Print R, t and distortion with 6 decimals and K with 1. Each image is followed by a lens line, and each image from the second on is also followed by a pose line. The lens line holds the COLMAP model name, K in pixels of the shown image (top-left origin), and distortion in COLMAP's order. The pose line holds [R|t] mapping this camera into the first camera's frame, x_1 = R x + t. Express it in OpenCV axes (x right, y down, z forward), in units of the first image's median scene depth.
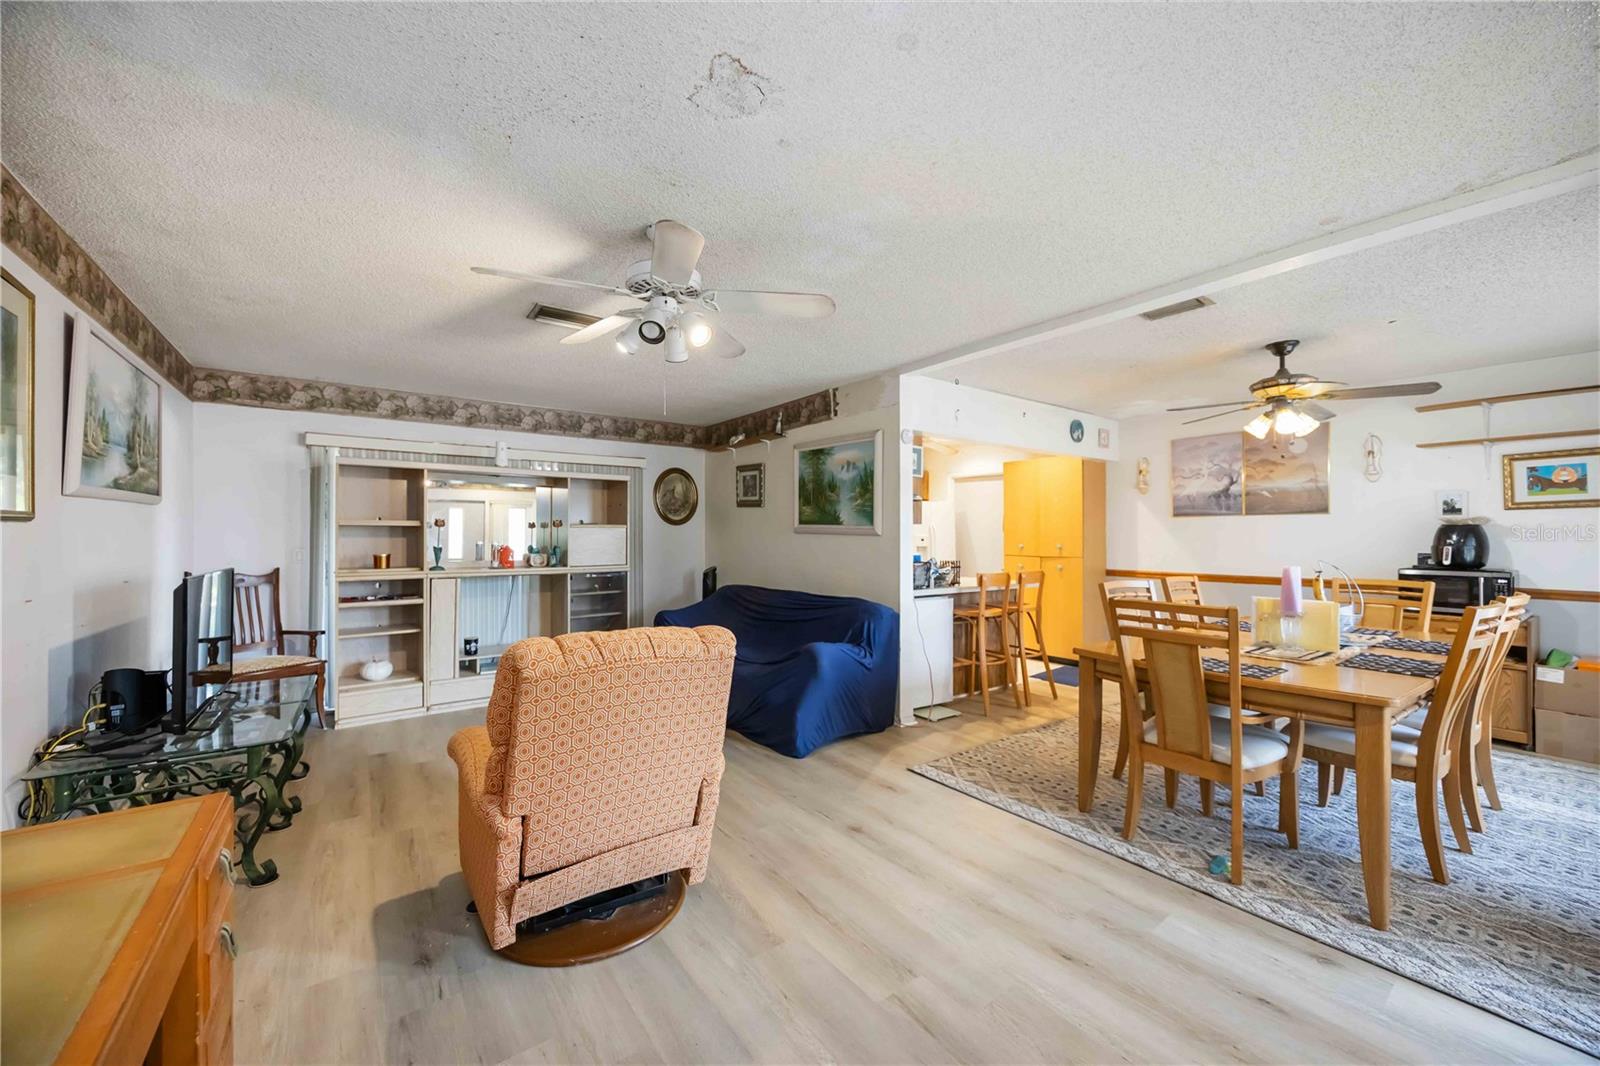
lens RADIAL K [[611.9, 0, 803.3], [0, 611.9, 531.5], [0, 0, 1]] dist [-0.004514, 0.000780]
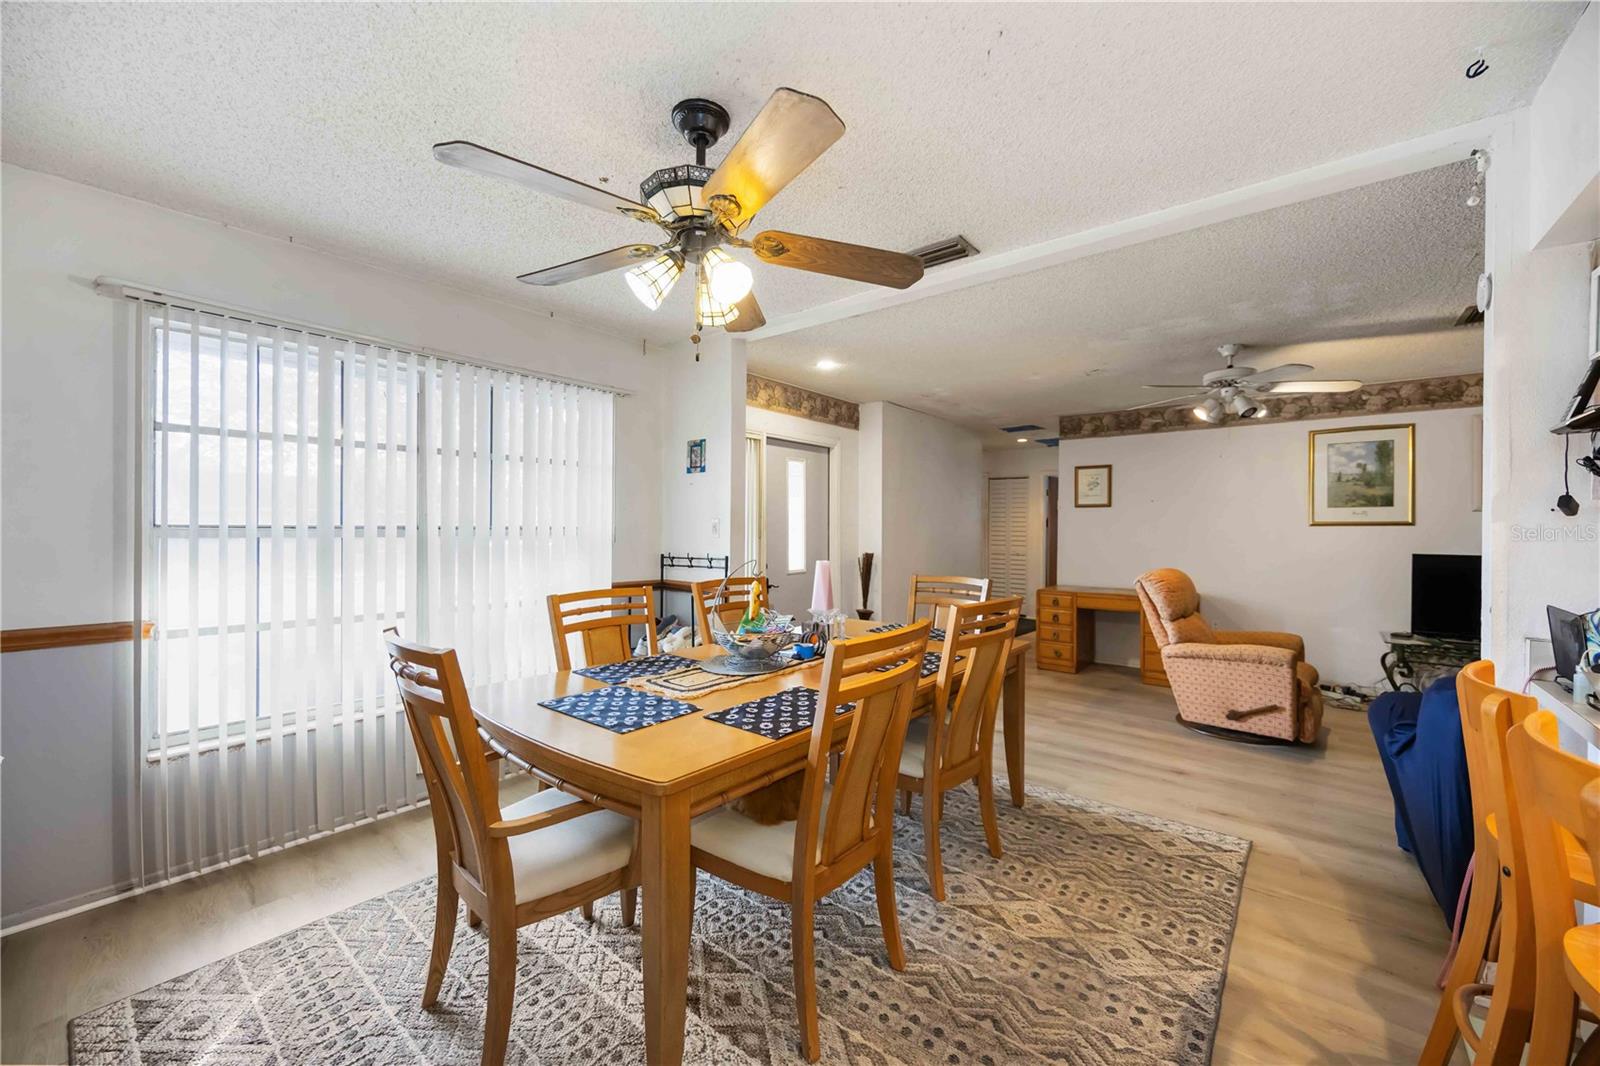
lens RADIAL K [[611.9, 0, 796.3], [0, 611.9, 527.8], [0, 0, 1]] dist [-0.004514, 0.000780]
pose [[-0.972155, -0.005727, -0.234270, 0.670012], [-0.004476, 0.999973, -0.005872, 0.007488], [0.234297, -0.004660, -0.972154, 1.206428]]
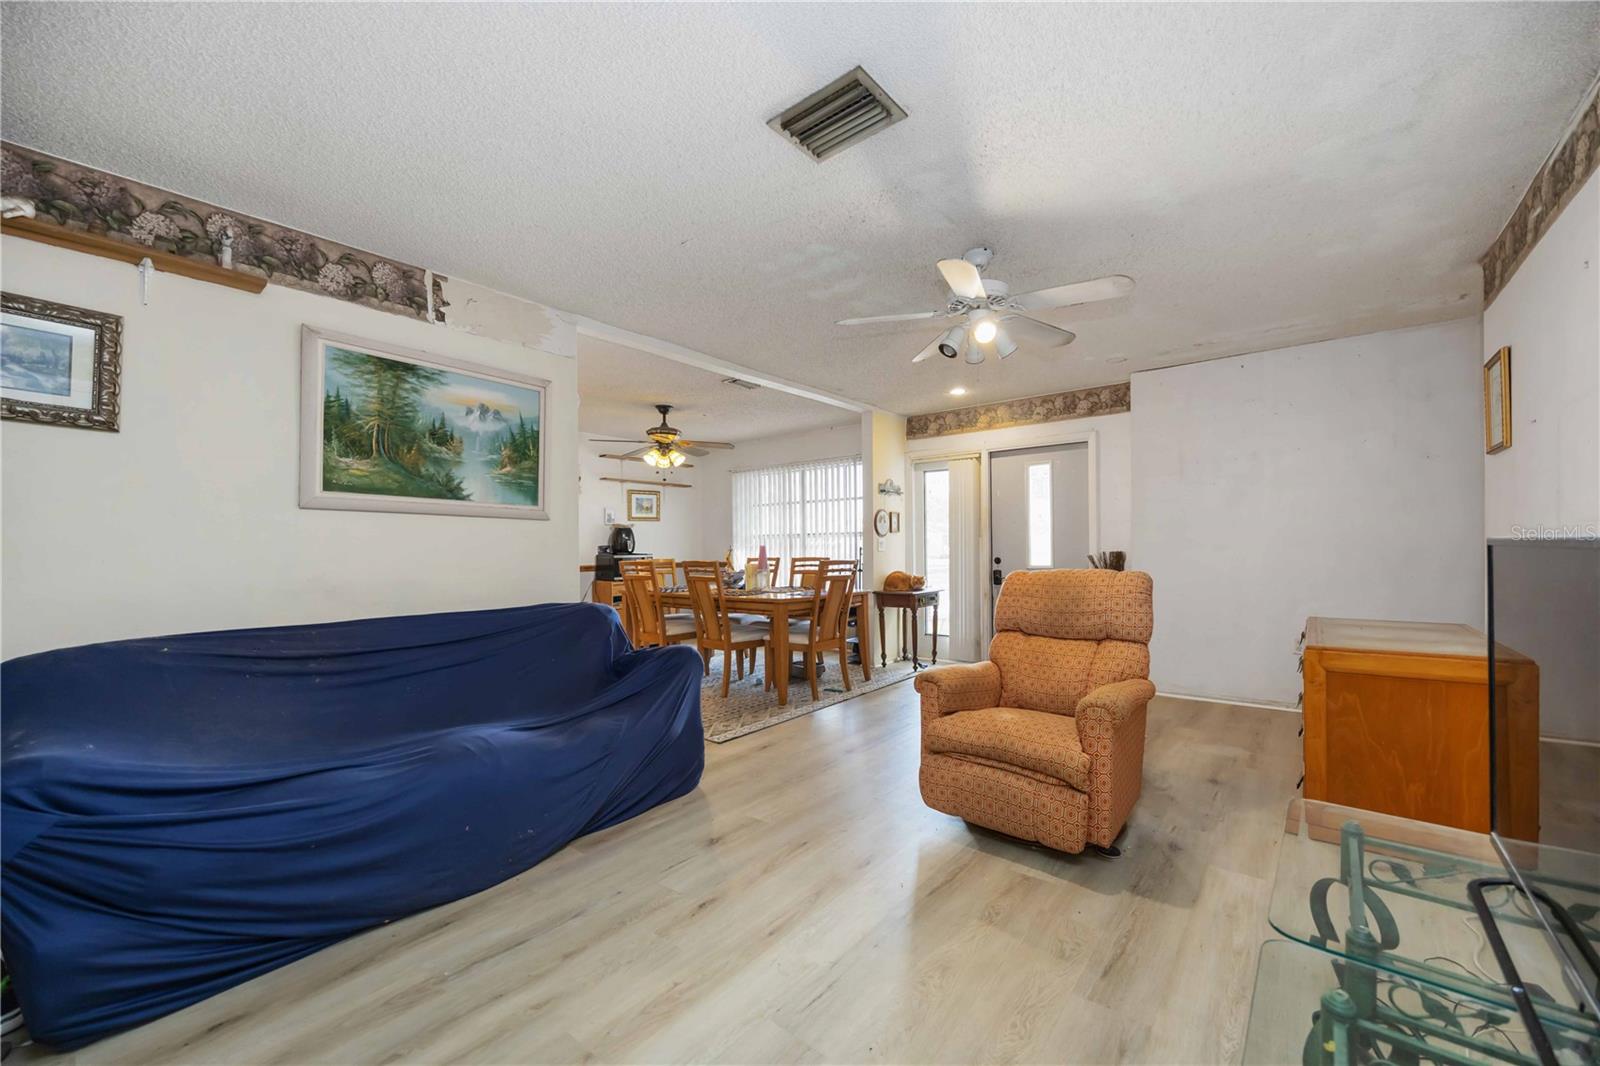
lens RADIAL K [[611.9, 0, 828.7], [0, 611.9, 555.1], [0, 0, 1]] dist [-0.004514, 0.000780]
pose [[-0.262078, -0.011516, 0.964978, -0.668922], [0.003301, 0.999912, 0.012830, 0.040164], [-0.965041, 0.006548, -0.262017, 0.824261]]
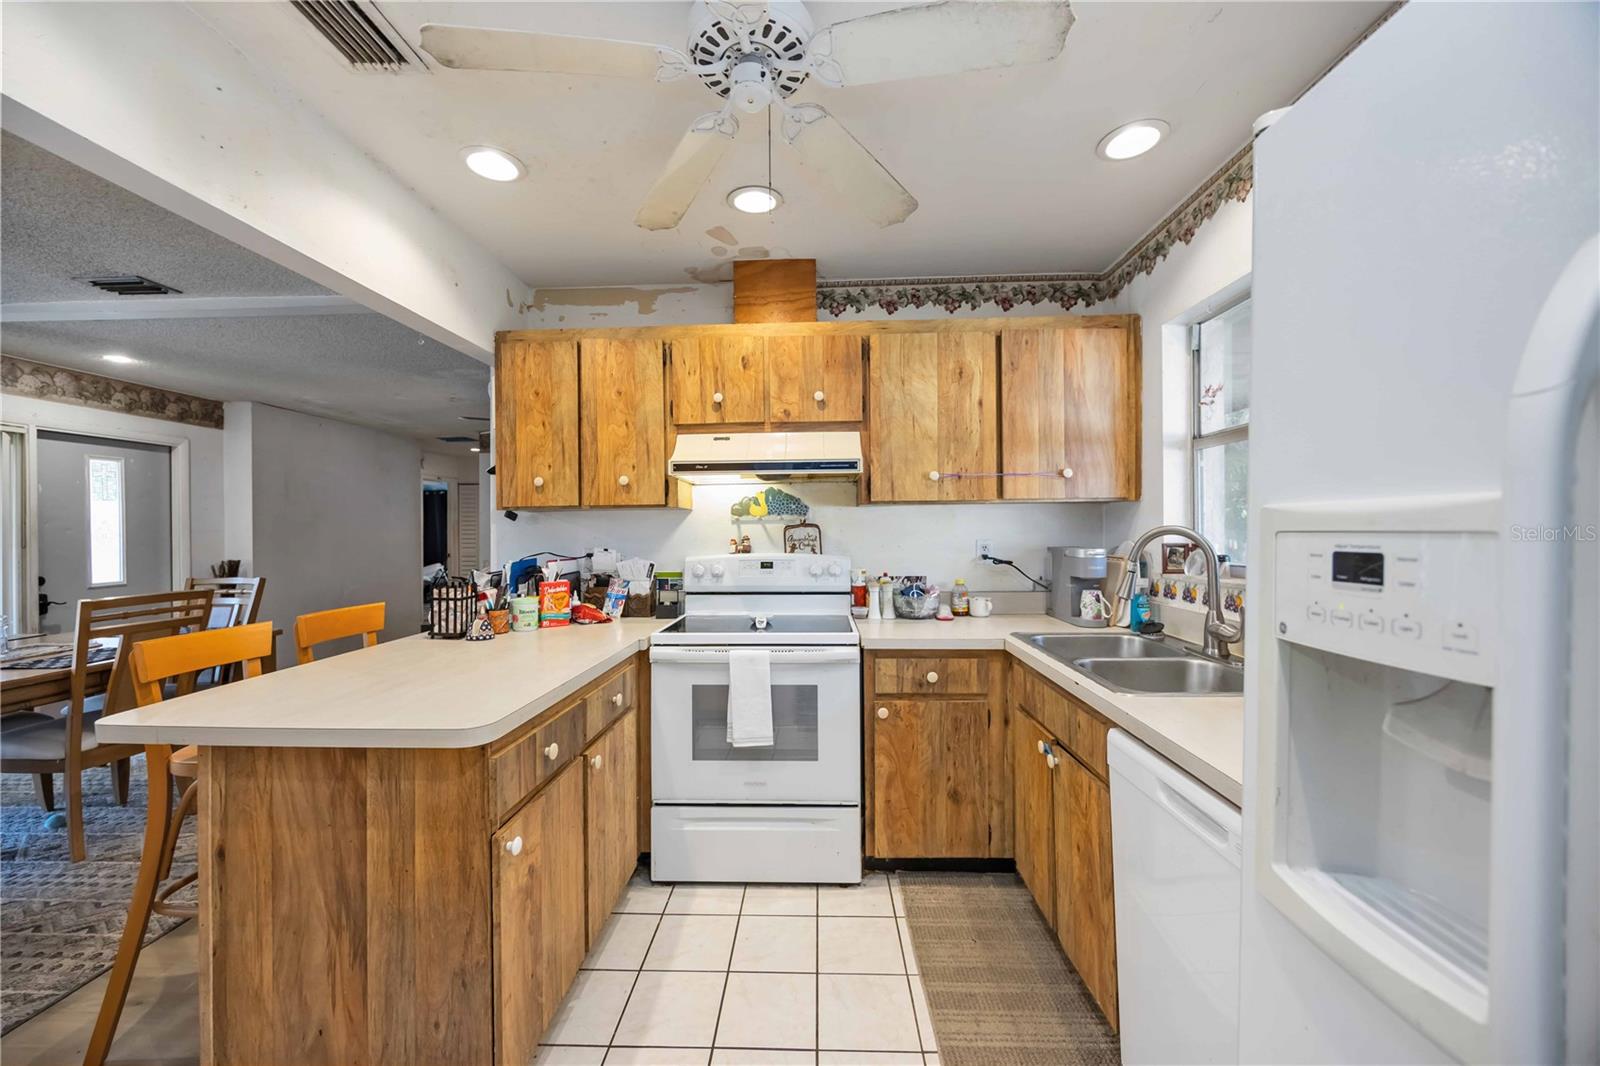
lens RADIAL K [[611.9, 0, 797.9], [0, 611.9, 527.2], [0, 0, 1]] dist [-0.004514, 0.000780]
pose [[-0.629301, 0.003258, -0.777155, 0.465615], [0.015699, 0.999840, -0.008520, 0.013178], [0.777003, -0.017562, -0.629252, 1.605929]]
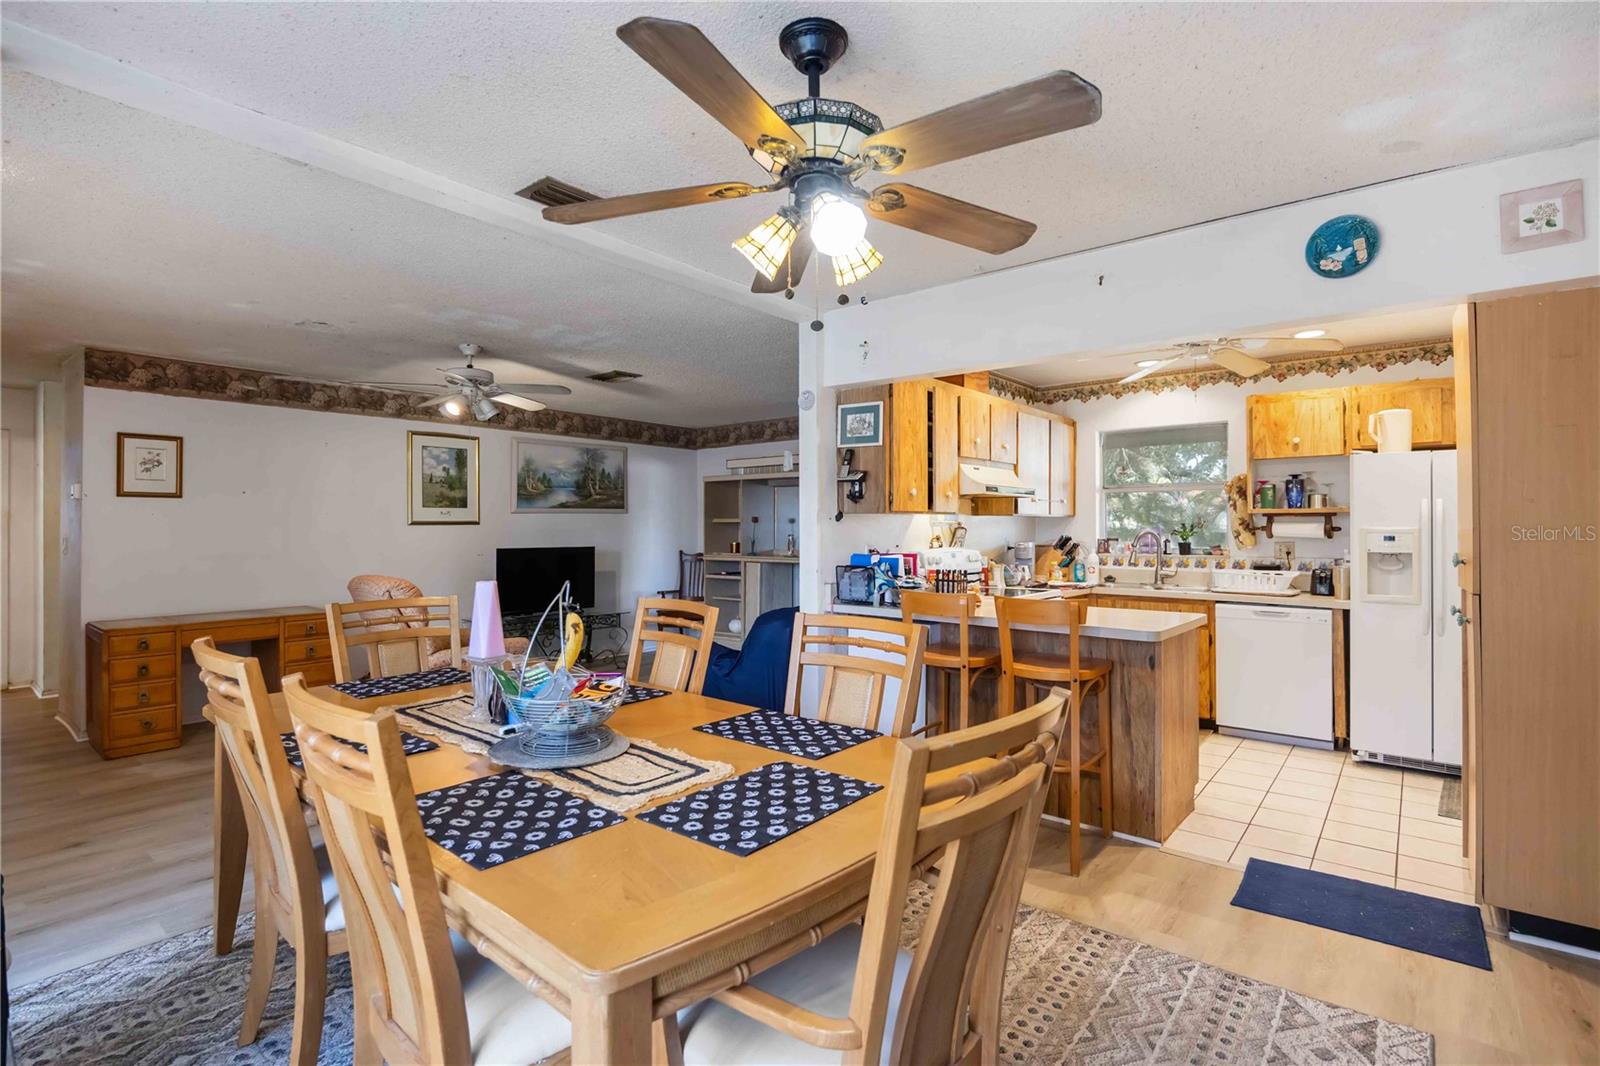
lens RADIAL K [[763.4, 0, 801.5], [0, 763.4, 525.3], [0, 0, 1]] dist [-0.007332, -0.000916]
pose [[0.235941, -0.003603, -0.971761, 1.024691], [0.008026, 0.999966, -0.001759, 0.002028], [0.971734, -0.007385, 0.235962, 0.716291]]
